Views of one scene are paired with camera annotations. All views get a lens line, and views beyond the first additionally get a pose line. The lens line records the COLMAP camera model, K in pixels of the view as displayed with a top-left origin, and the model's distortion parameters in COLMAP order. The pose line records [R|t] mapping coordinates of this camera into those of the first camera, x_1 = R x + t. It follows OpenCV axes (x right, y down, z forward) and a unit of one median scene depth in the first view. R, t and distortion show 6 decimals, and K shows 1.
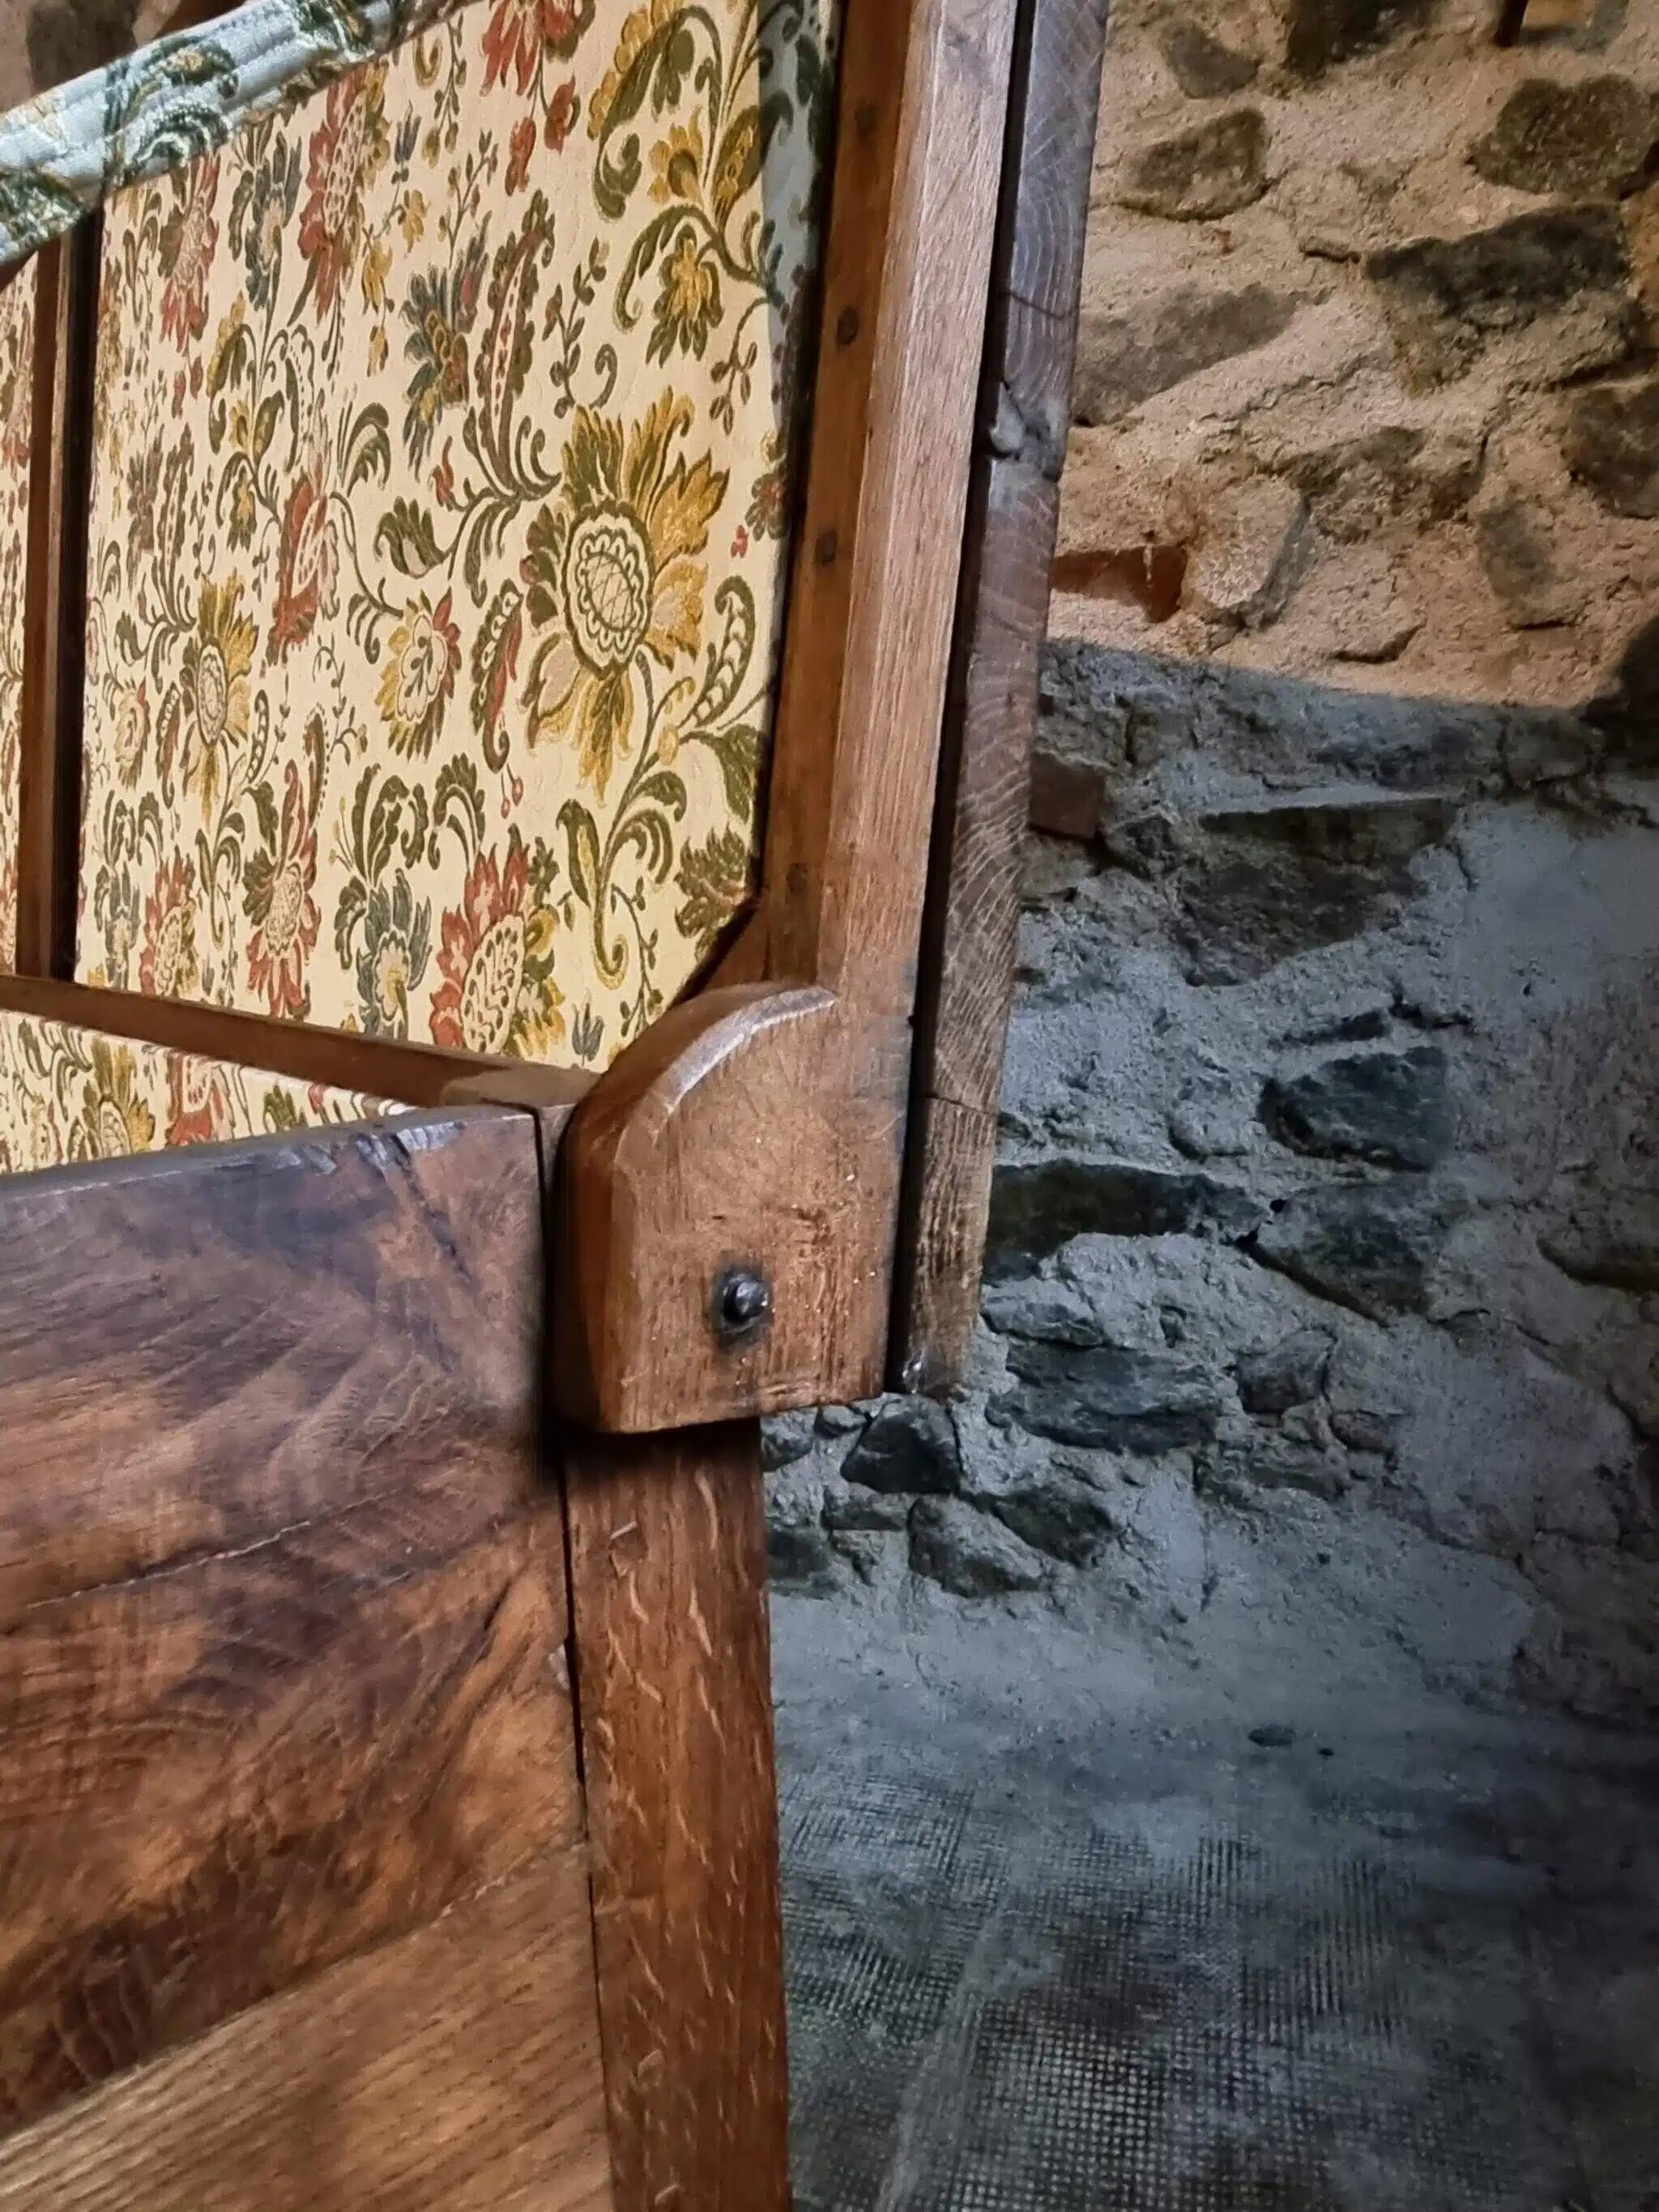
lens RADIAL K [[1565.4, 0, 833.5], [0, 1565.4, 1132.7], [0, 0, 1]] dist [0.000880, -0.006320]
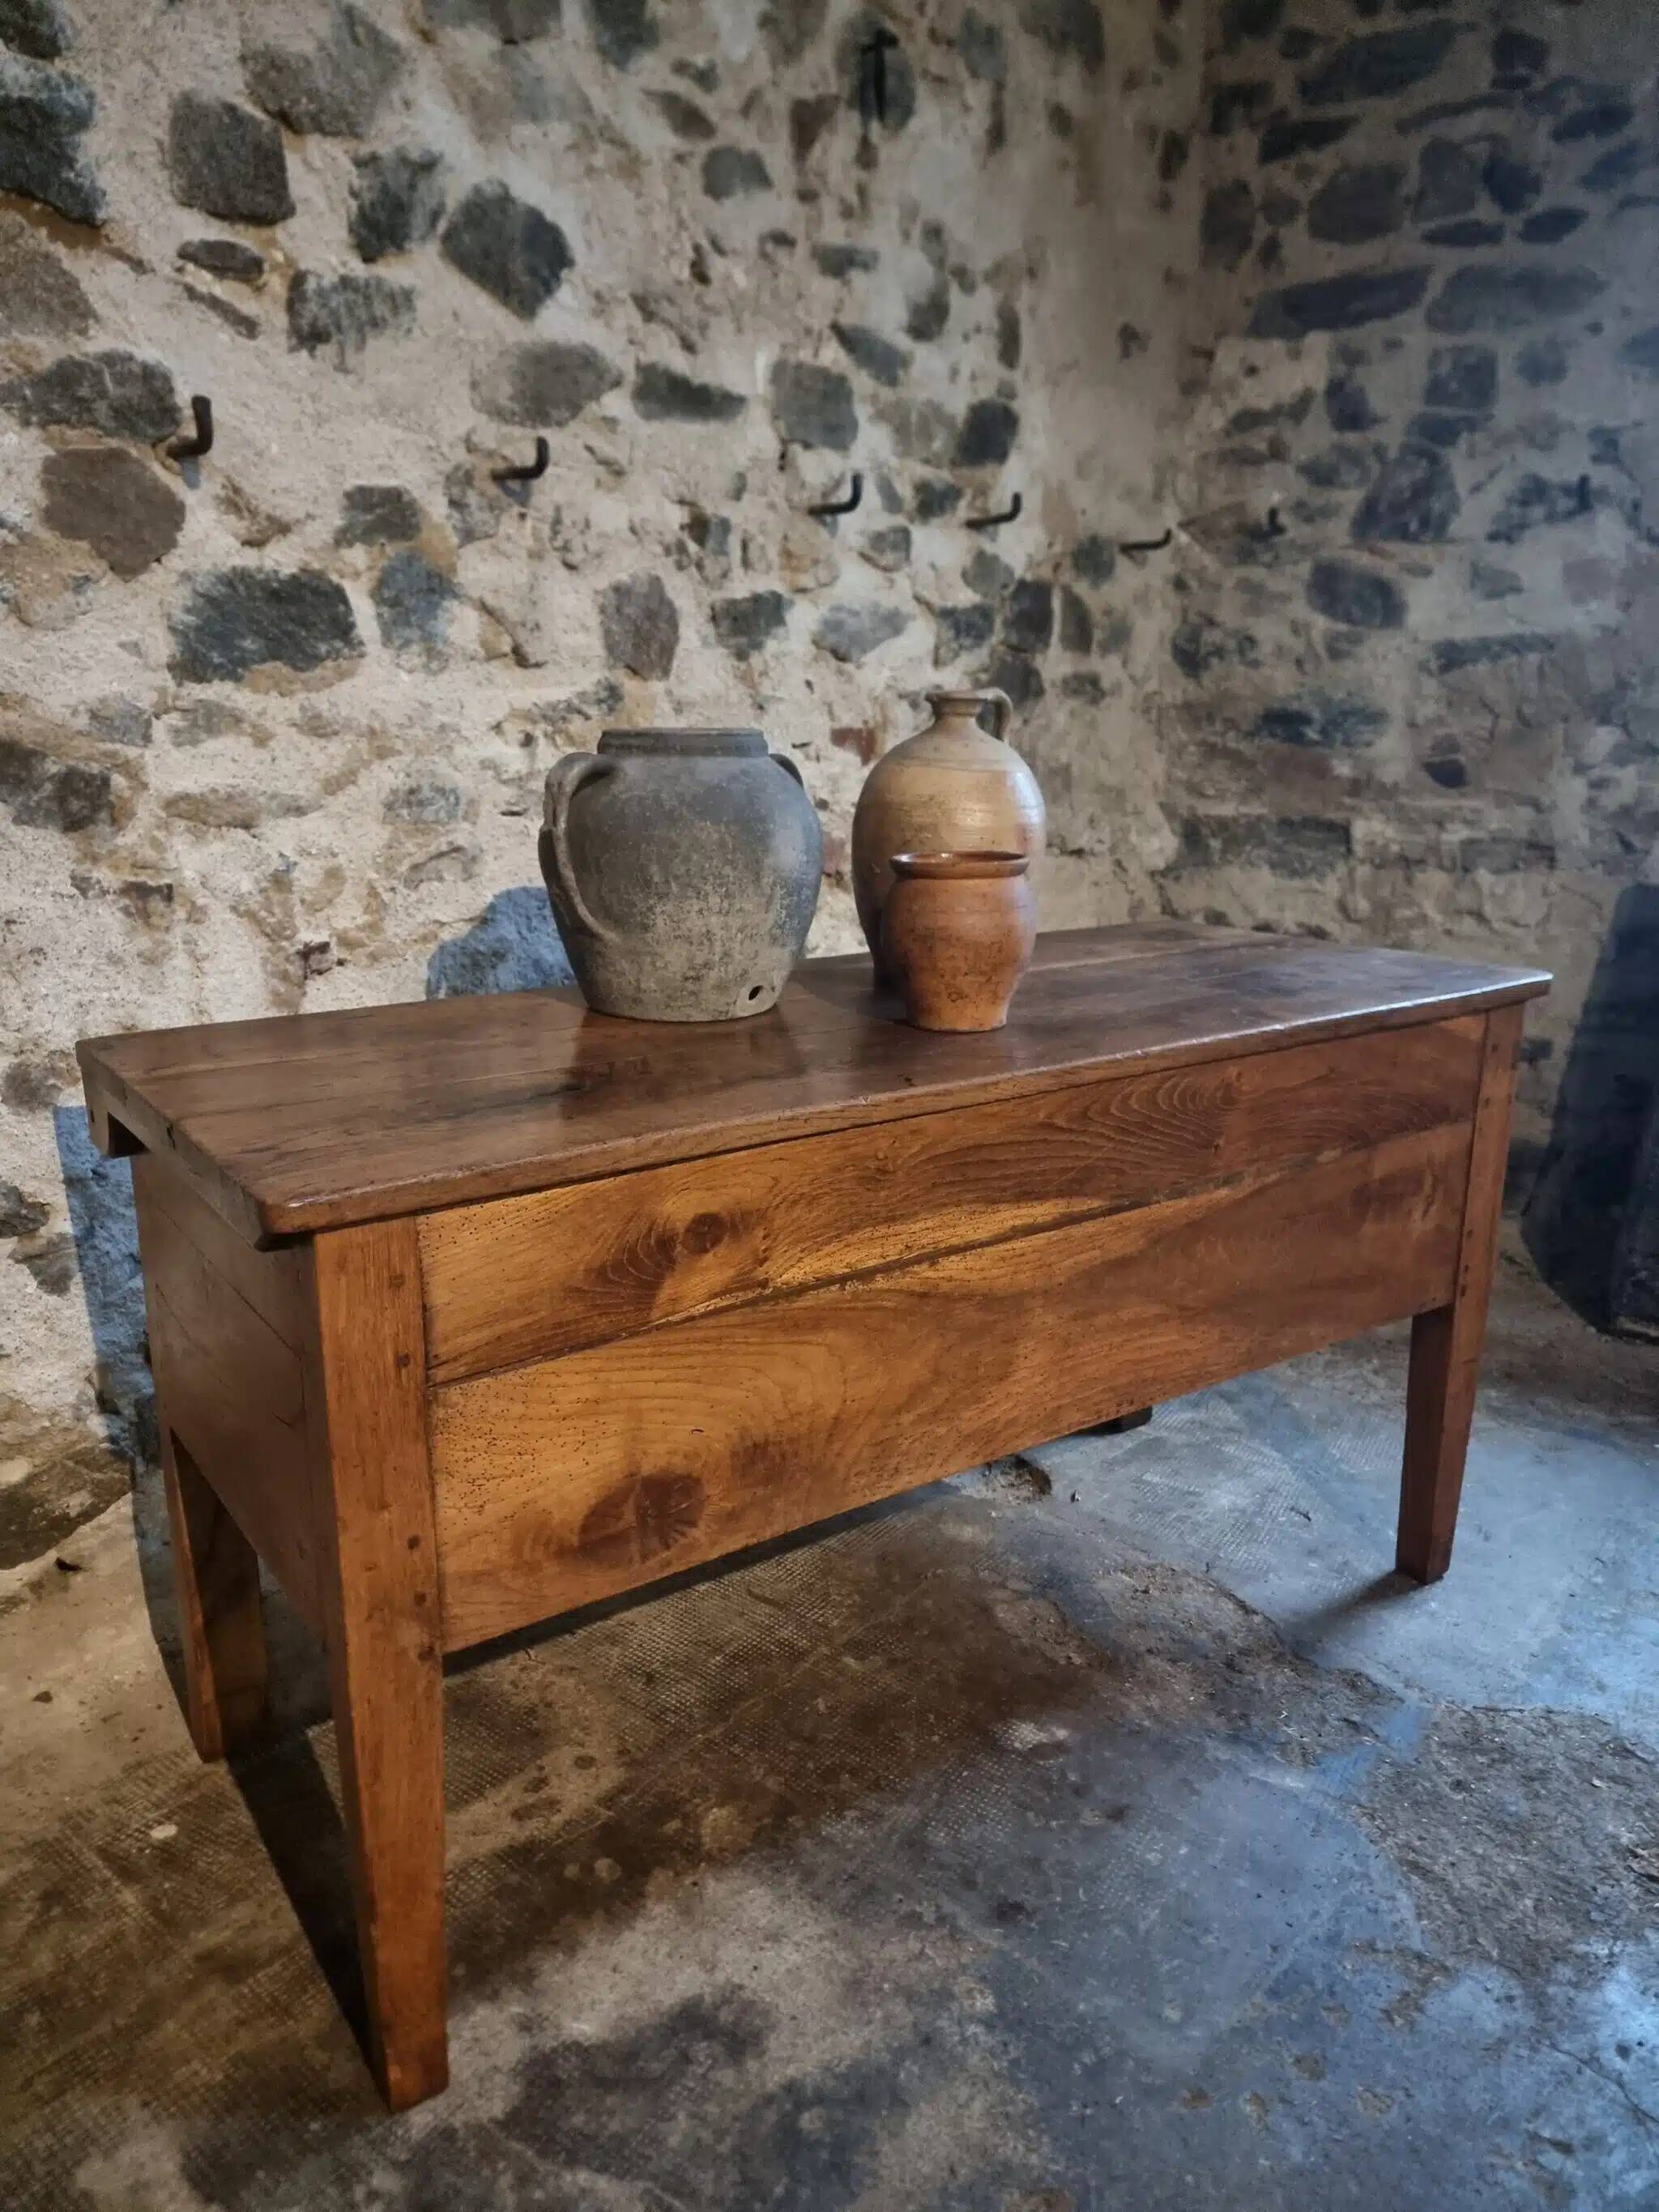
lens RADIAL K [[1547.8, 0, 799.4], [0, 1547.8, 1099.7], [0, 0, 1]] dist [0.059081, -0.055553]
pose [[0.359433, -0.196621, 0.912222, -1.705564], [0.144606, 0.977478, 0.153709, -0.227787], [-0.921899, 0.076665, 0.379770, 0.368244]]
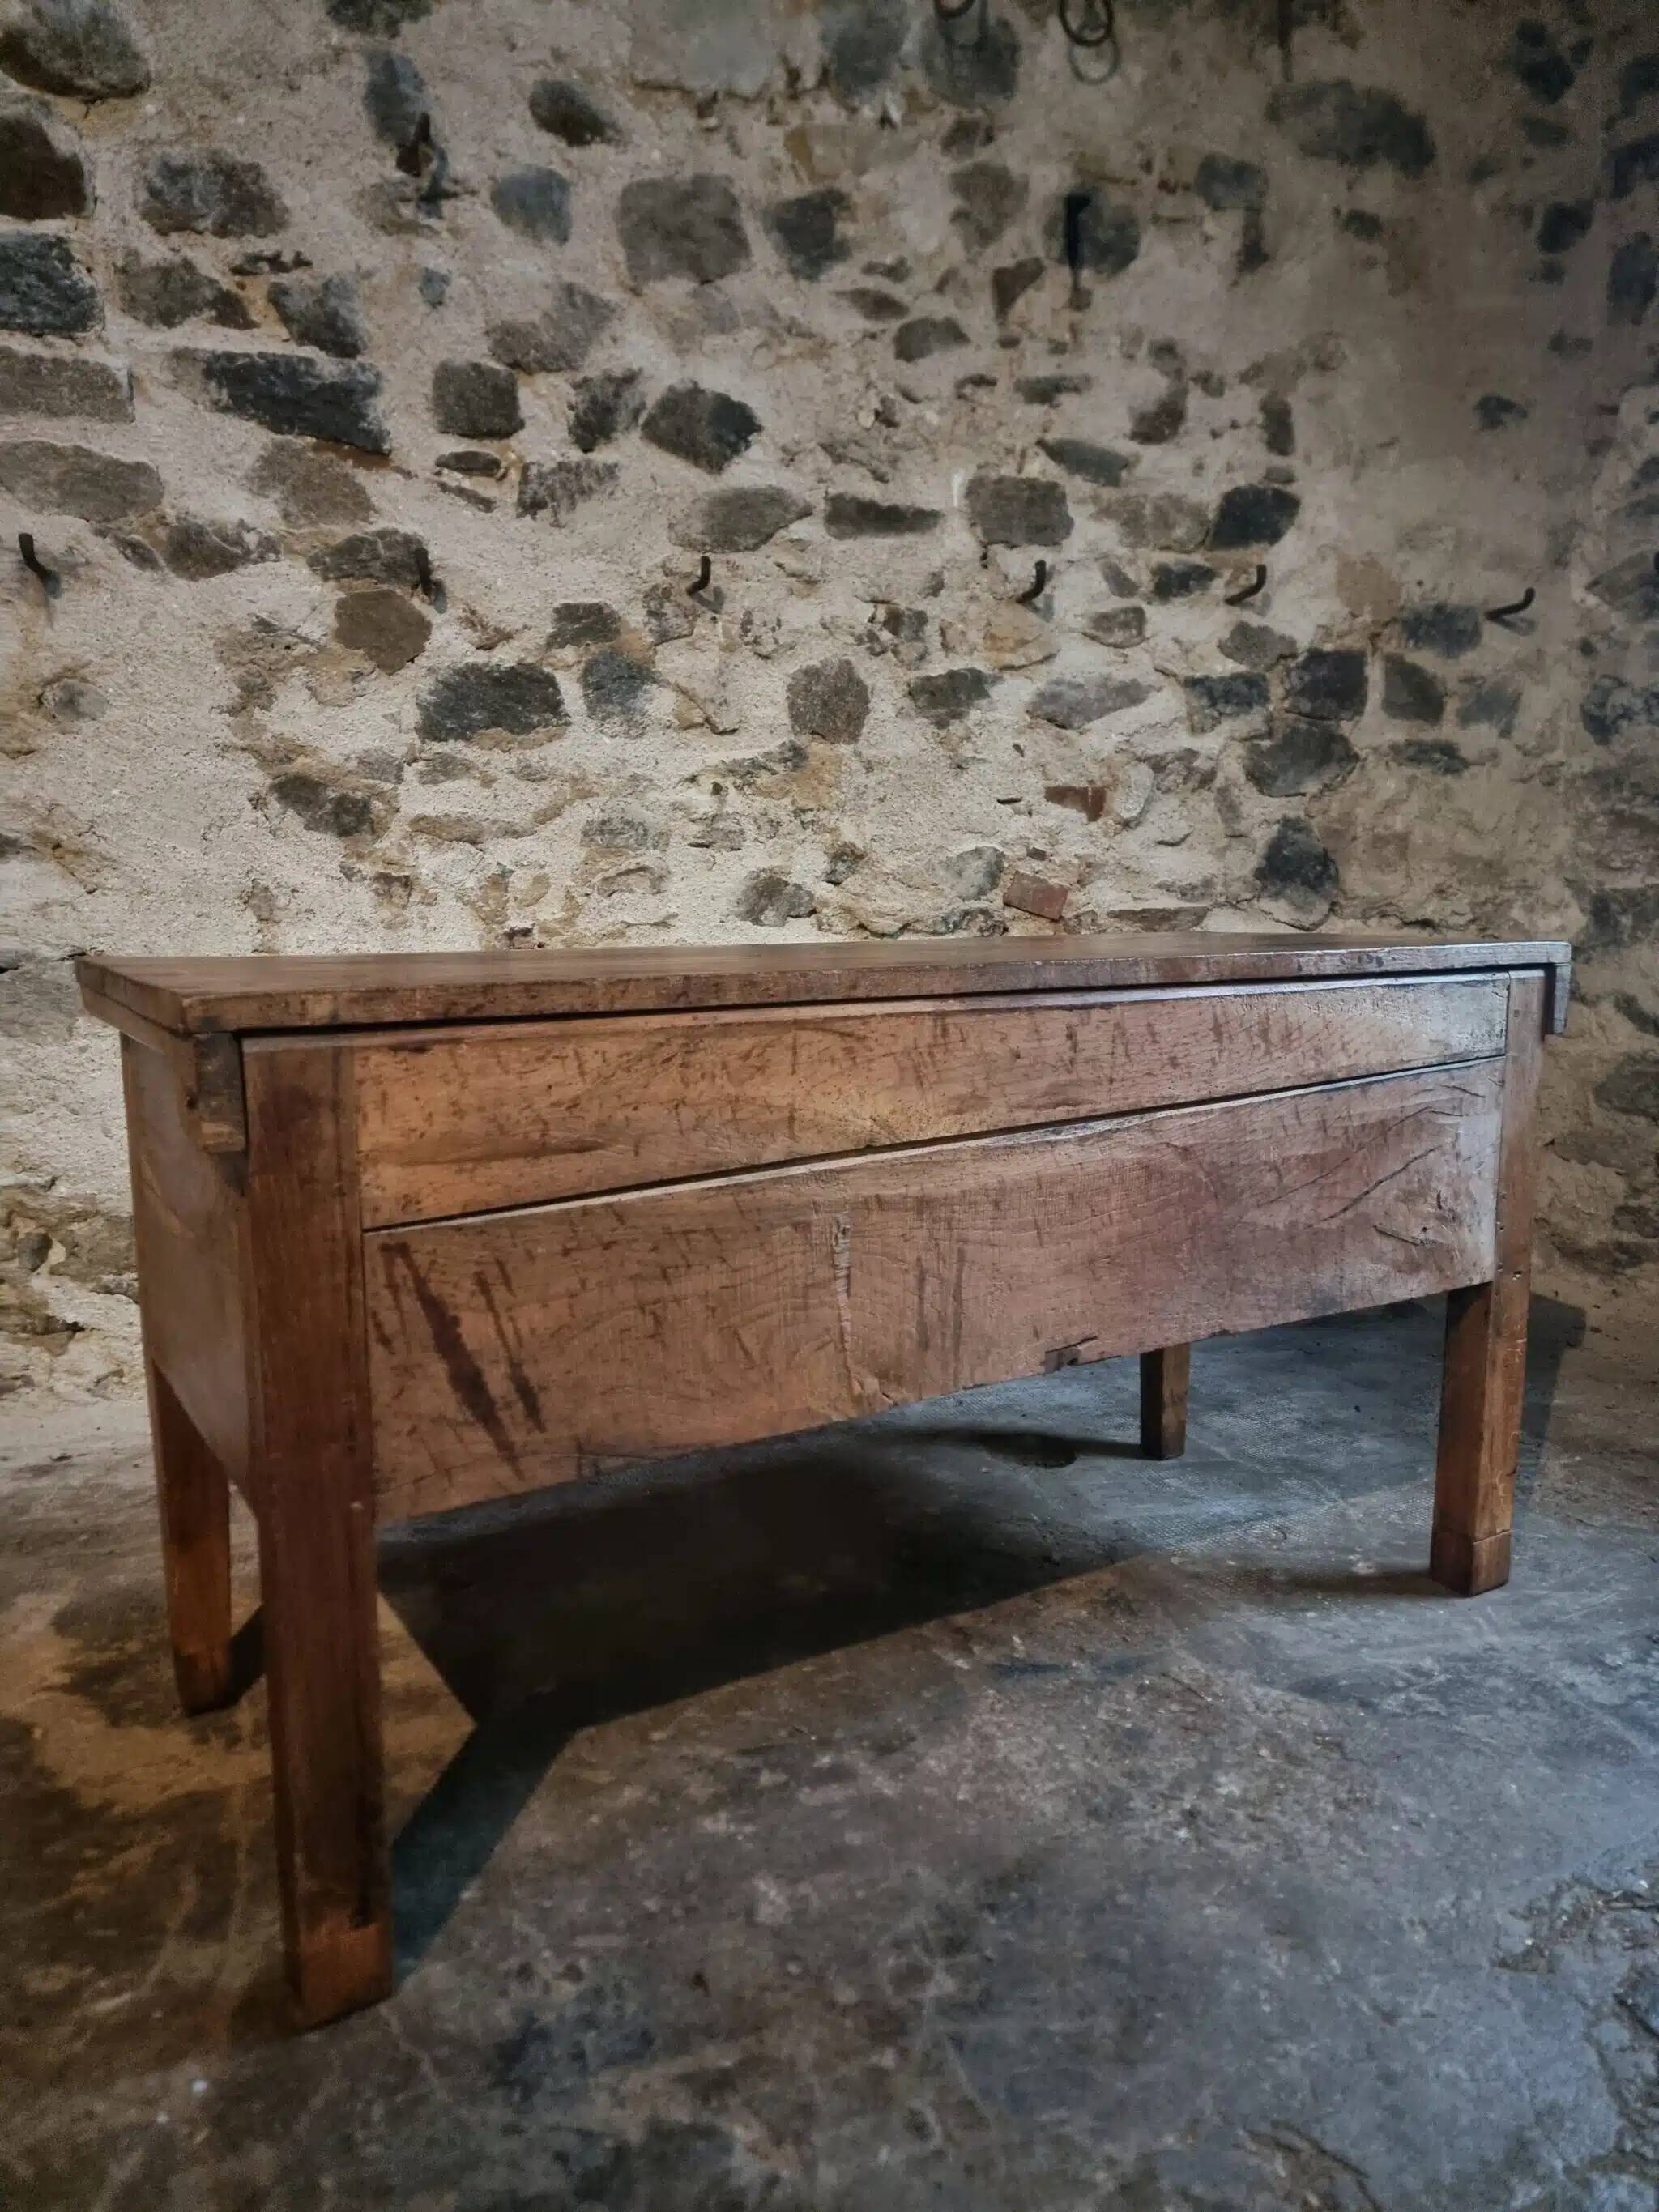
lens RADIAL K [[1530.3, 0, 821.6], [0, 1530.3, 1108.7], [0, 0, 1]] dist [0.080574, -0.078302]
pose [[0.814730, -0.039242, 0.578512, -1.356736], [0.080636, 0.995681, -0.046022, 0.139141], [-0.574207, 0.084144, 0.814375, -0.488316]]
